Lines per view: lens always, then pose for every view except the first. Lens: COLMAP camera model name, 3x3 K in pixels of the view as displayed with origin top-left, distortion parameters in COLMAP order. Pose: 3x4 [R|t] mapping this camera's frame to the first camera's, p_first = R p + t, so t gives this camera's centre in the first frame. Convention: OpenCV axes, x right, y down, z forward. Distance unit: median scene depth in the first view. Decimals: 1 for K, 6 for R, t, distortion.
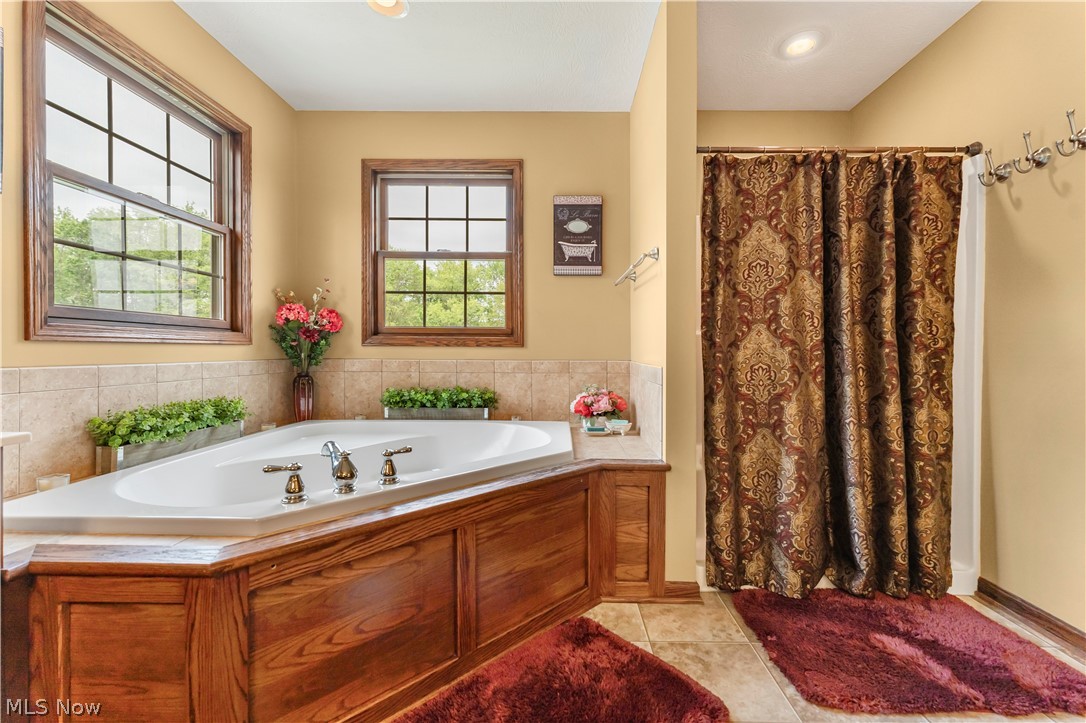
lens RADIAL K [[445.1, 0, 534.0], [0, 445.1, 350.0], [0, 0, 1]] dist [-0.003452, 0.000034]
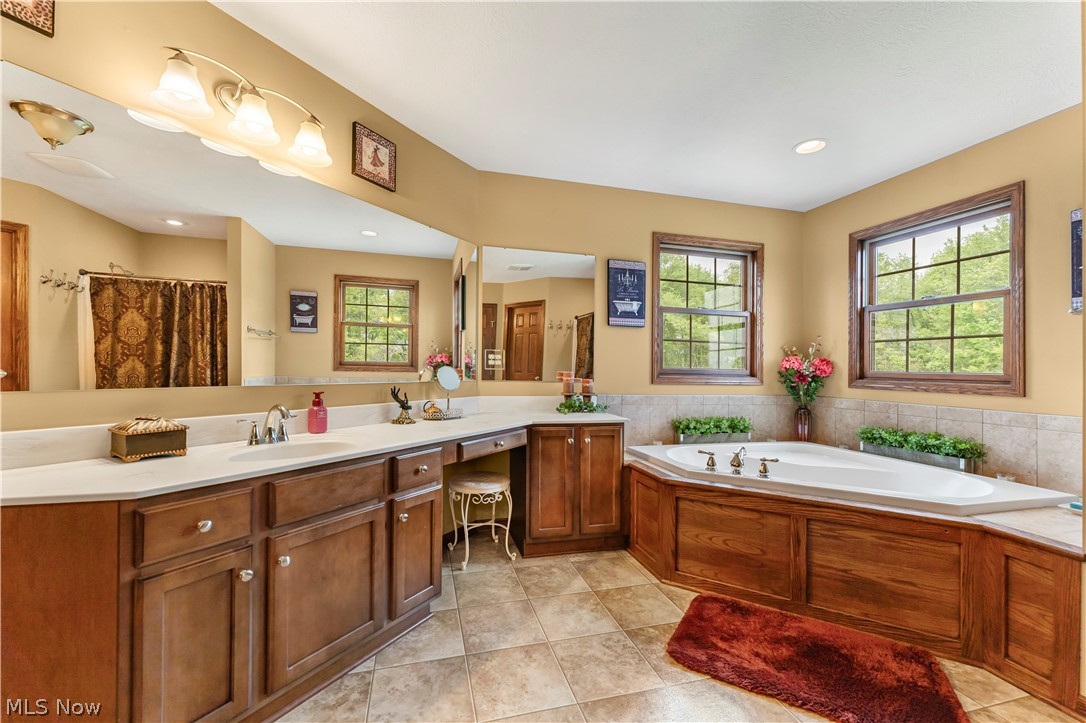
lens RADIAL K [[445.1, 0, 532.0], [0, 445.1, 363.4], [0, 0, 1]] dist [-0.003452, 0.000034]
pose [[0.248846, -0.008632, -0.968505, 0.794717], [-0.010524, 0.999877, -0.011616, -0.072995], [0.968486, 0.013083, 0.248725, -0.190600]]
